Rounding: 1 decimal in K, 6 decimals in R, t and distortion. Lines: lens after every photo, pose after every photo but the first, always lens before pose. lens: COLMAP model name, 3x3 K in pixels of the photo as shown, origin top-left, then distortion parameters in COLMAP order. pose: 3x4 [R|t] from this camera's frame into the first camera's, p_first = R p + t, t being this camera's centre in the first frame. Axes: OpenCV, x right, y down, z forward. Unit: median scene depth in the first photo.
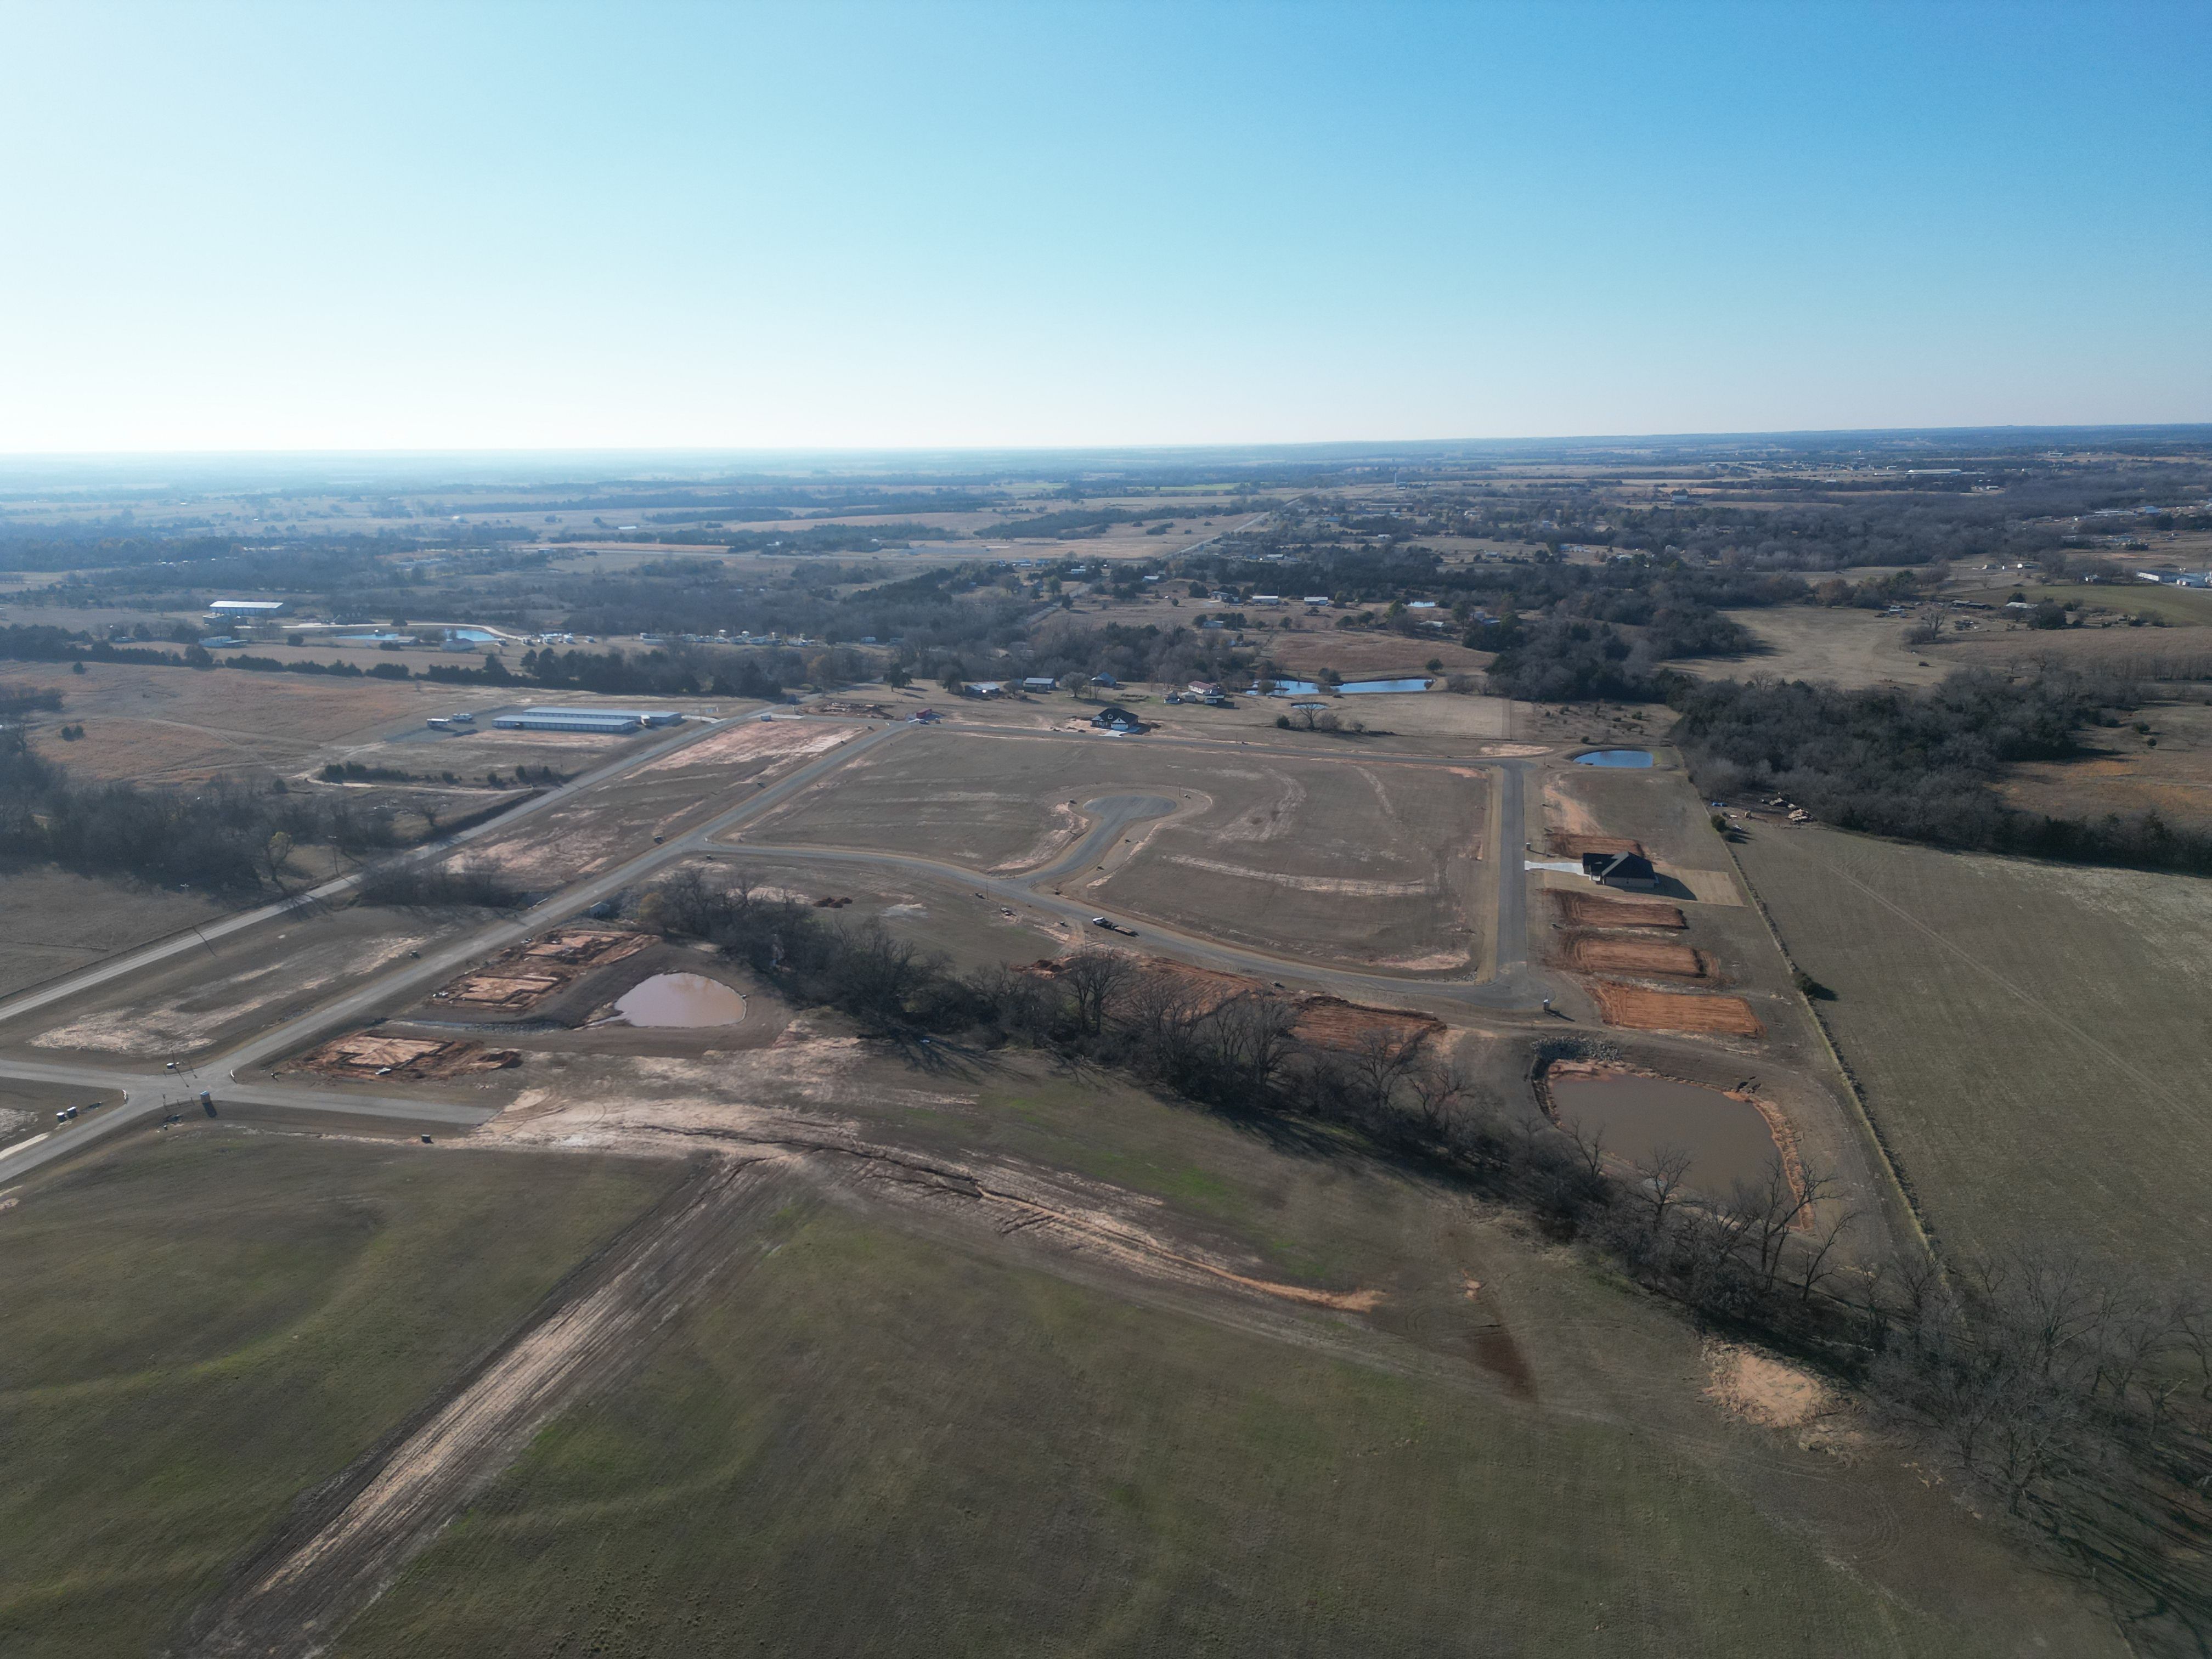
lens RADIAL K [[1533.5, 0, 1102.9], [0, 1533.5, 835.6], [0, 0, 1]] dist [0.079731, -0.071719]
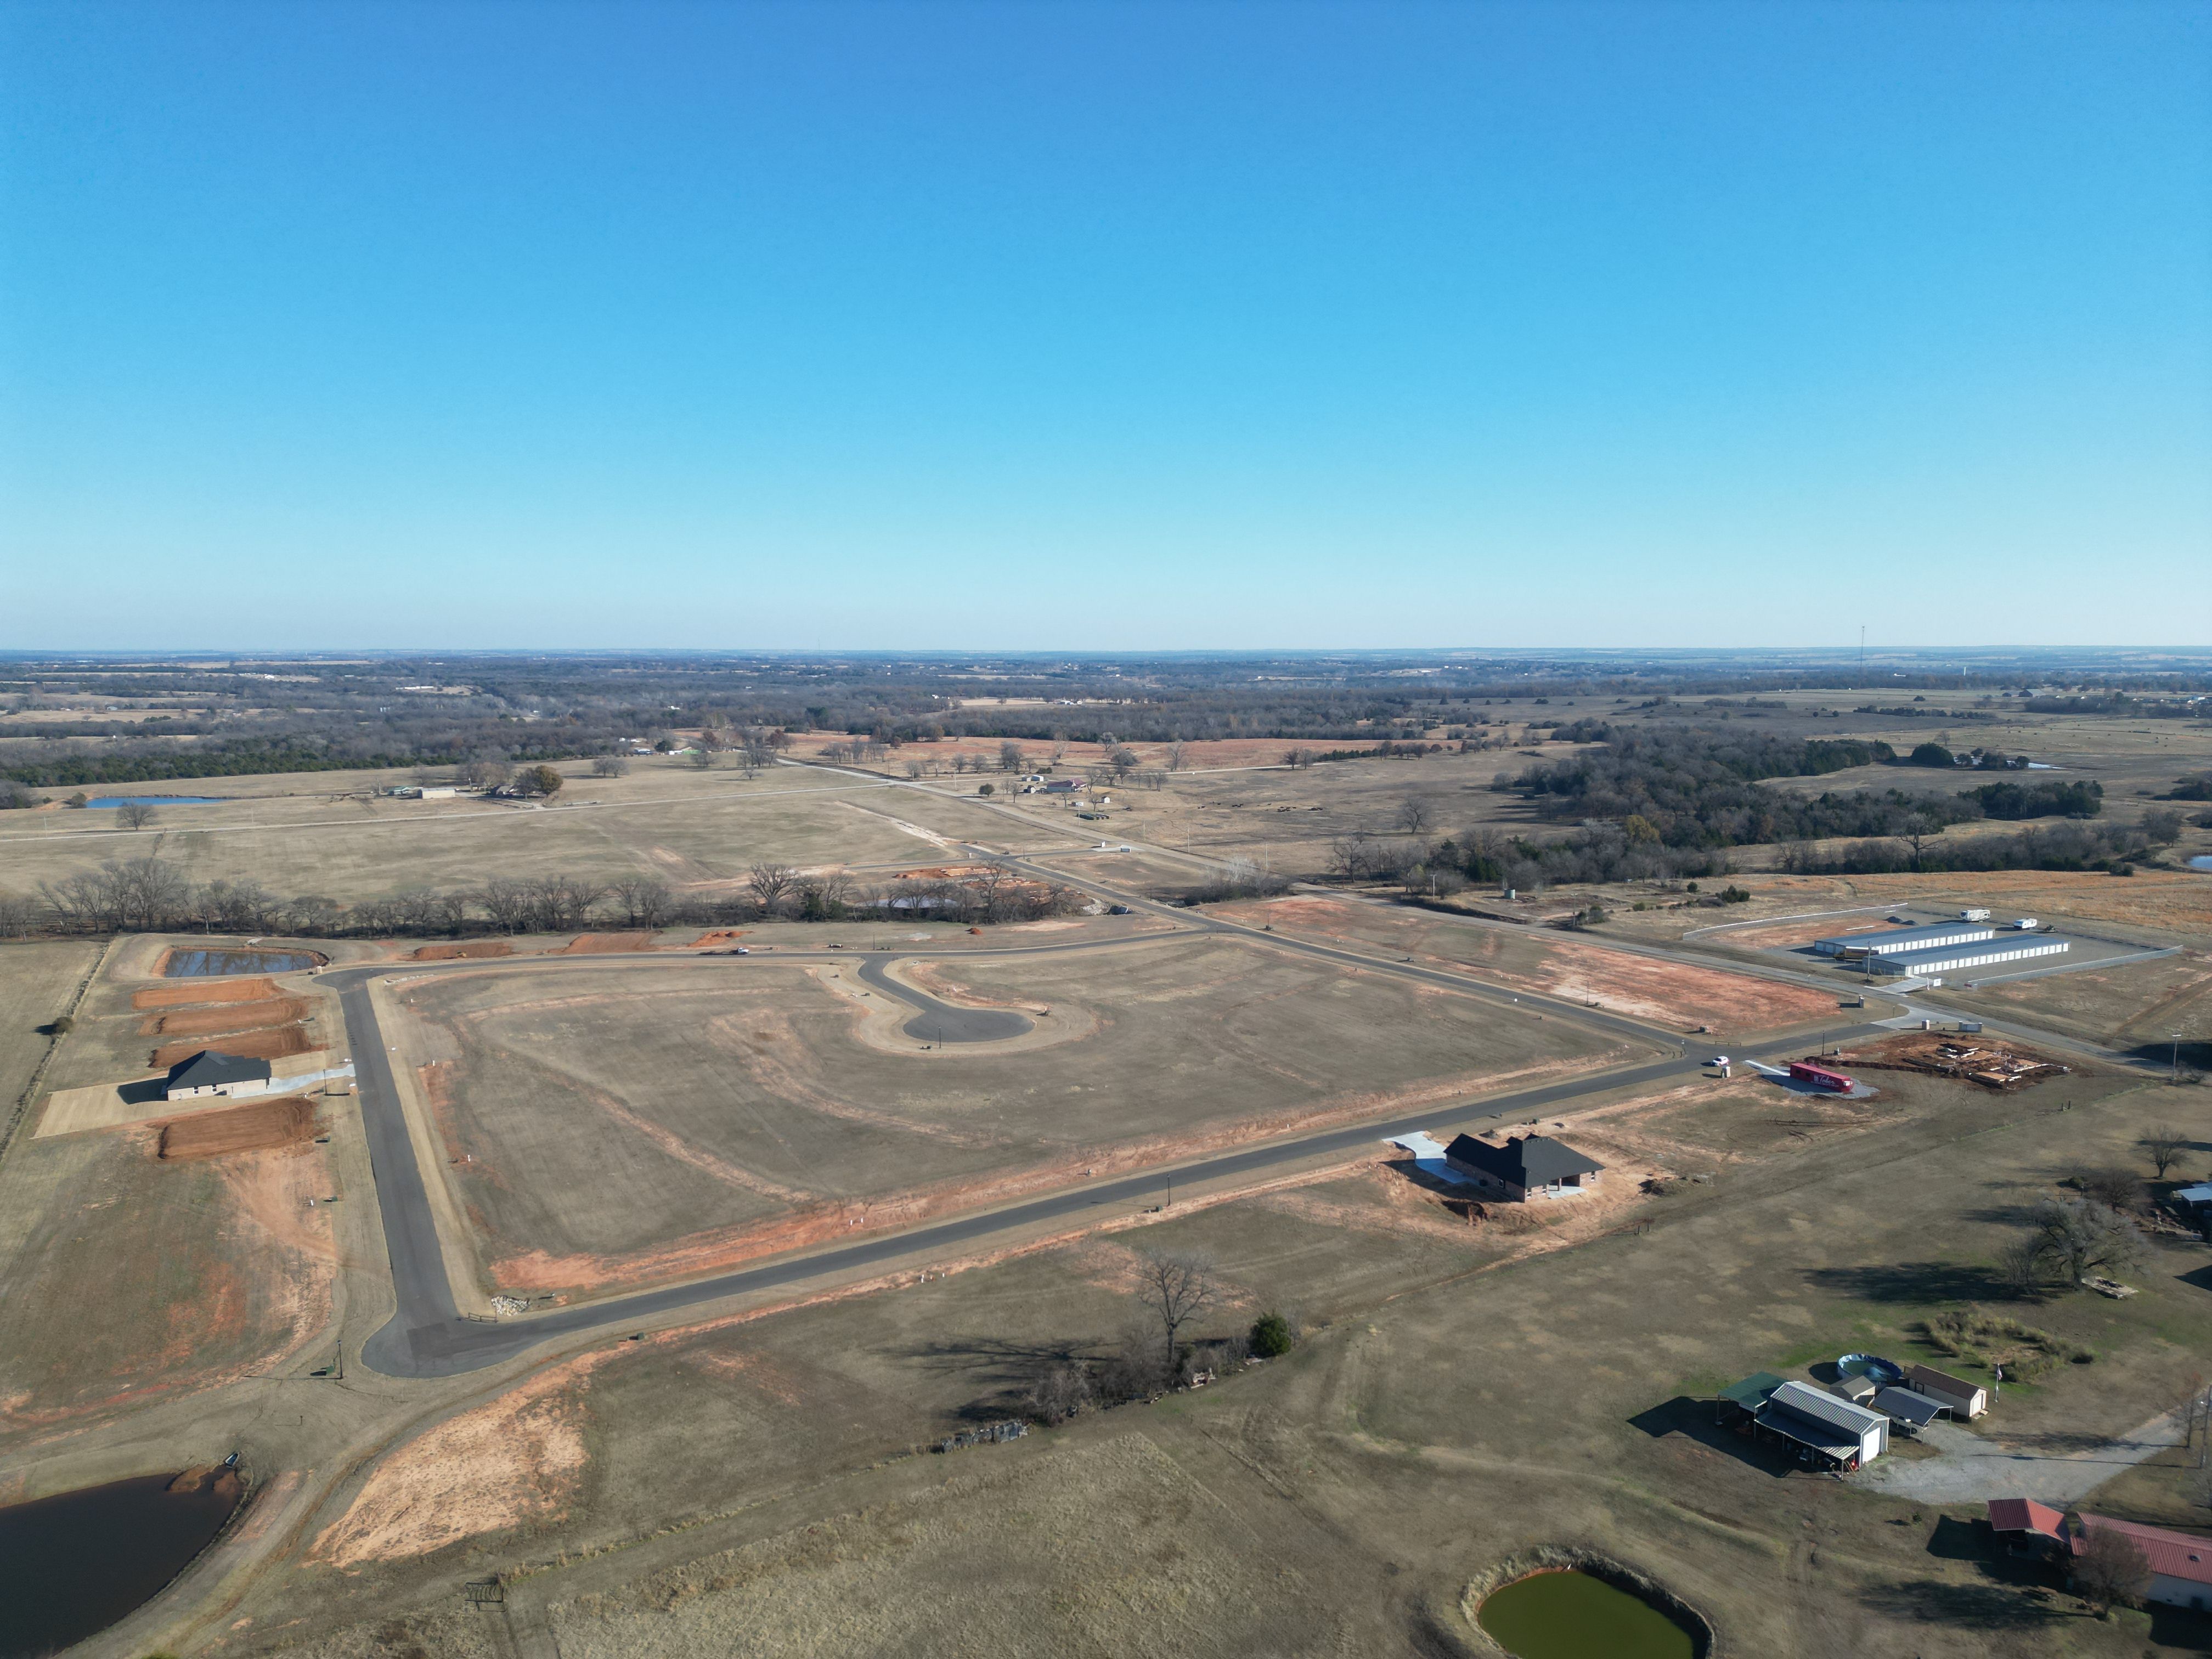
lens RADIAL K [[1533.5, 0, 1099.9], [0, 1533.5, 816.3], [0, 0, 1]] dist [0.079731, -0.071719]
pose [[-0.737165, 0.089982, -0.669695, 0.587308], [-0.158652, 0.940340, 0.300983, -0.446992], [0.656824, 0.328122, -0.678910, 2.002519]]
